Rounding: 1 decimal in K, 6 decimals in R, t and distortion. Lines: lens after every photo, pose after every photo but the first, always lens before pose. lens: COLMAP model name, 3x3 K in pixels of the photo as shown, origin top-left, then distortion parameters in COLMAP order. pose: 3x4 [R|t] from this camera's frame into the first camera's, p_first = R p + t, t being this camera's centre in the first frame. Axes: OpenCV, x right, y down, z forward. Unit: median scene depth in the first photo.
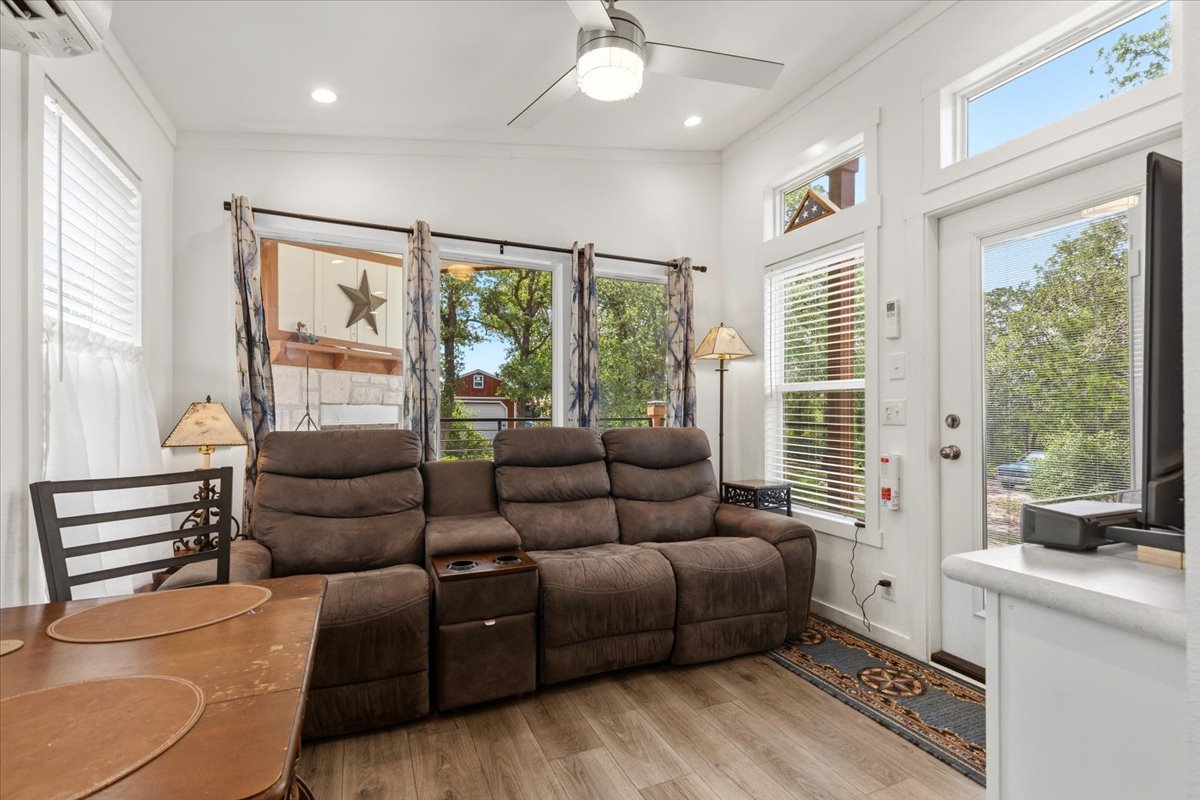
lens RADIAL K [[543.2, 0, 598.7], [0, 543.2, 406.8], [0, 0, 1]] dist [-0.000313, -0.000004]
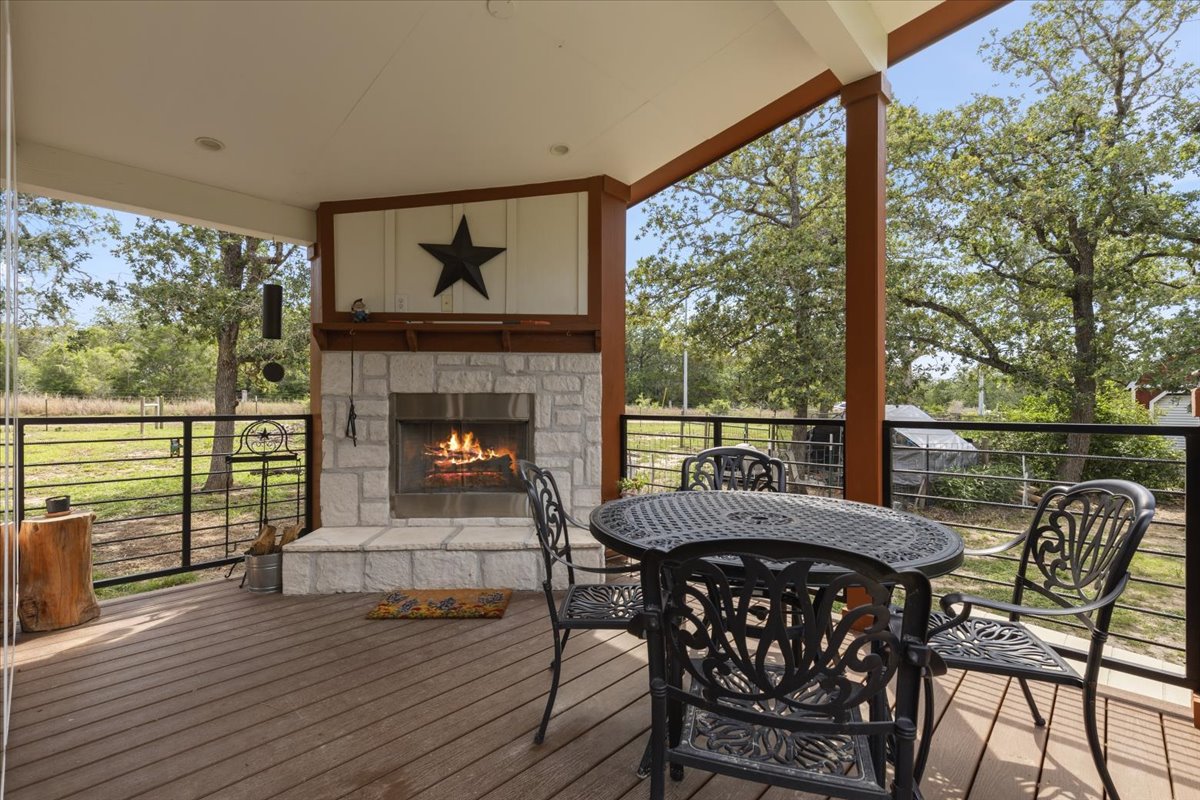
lens RADIAL K [[543.2, 0, 600.7], [0, 543.2, 396.7], [0, 0, 1]] dist [-0.000313, -0.000004]
pose [[0.388253, -0.000763, -0.921553, 0.350642], [0.003348, 0.999994, 0.000582, 0.000017], [0.921547, -0.003311, 0.388253, 0.909395]]
